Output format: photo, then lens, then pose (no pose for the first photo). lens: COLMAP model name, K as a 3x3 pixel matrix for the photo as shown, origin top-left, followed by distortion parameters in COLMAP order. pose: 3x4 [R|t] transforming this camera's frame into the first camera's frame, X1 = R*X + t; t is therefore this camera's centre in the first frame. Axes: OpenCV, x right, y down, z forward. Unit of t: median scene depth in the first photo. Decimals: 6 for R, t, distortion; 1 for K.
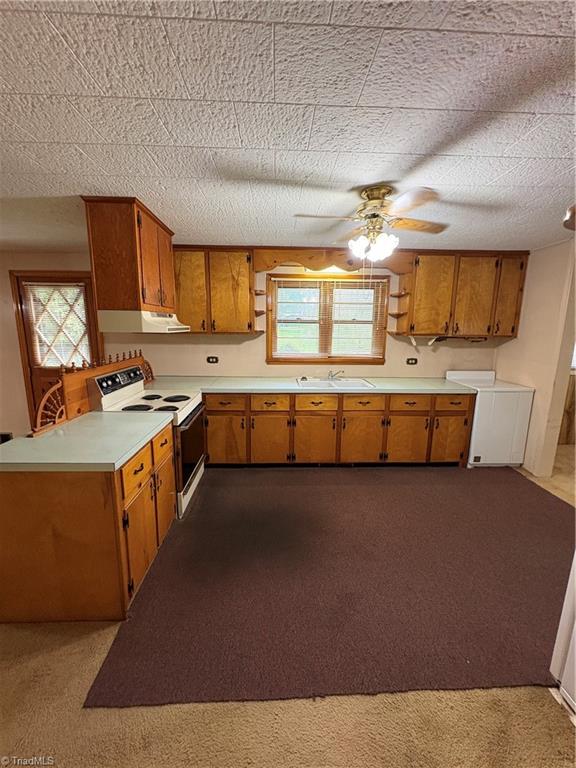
lens RADIAL K [[304.8, 0, 287.6], [0, 304.8, 381.8], [0, 0, 1]] dist [-0.001435, 0.000143]
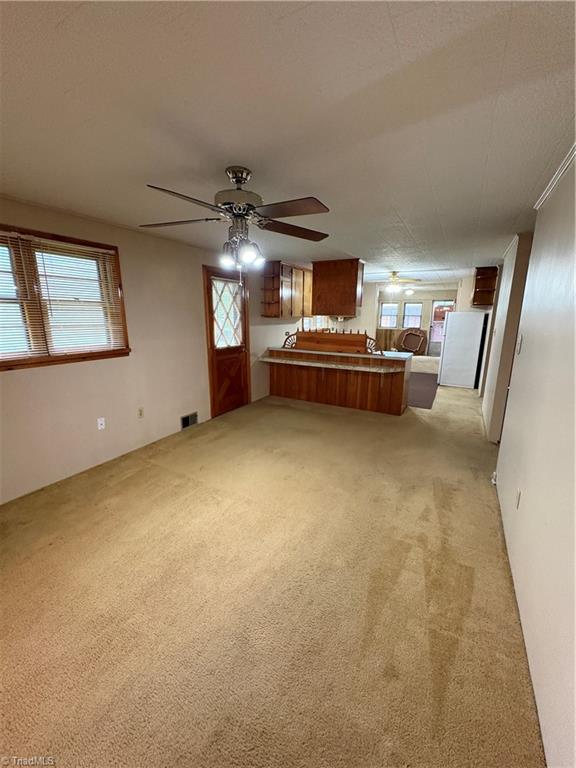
lens RADIAL K [[304.8, 0, 287.6], [0, 304.8, 381.8], [0, 0, 1]] dist [-0.001435, 0.000143]
pose [[0.526692, -0.172175, 0.832437, -2.642381], [0.147717, 0.982912, 0.109836, -0.012164], [-0.837123, 0.065116, 0.543125, 0.191254]]
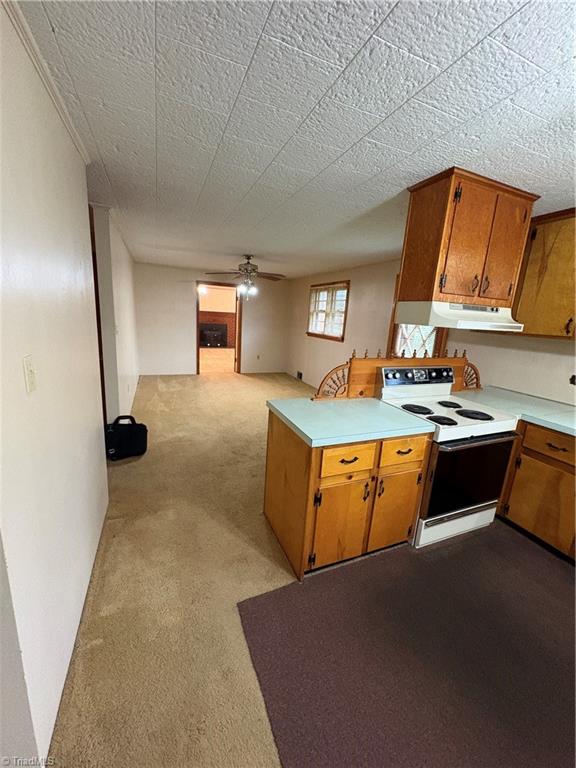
lens RADIAL K [[304.8, 0, 287.6], [0, 304.8, 381.8], [0, 0, 1]] dist [-0.001435, 0.000143]
pose [[0.354349, 0.214144, -0.910263, 0.200677], [-0.220893, 0.965046, 0.141043, -0.037903], [0.908649, 0.151092, 0.389266, 0.288275]]
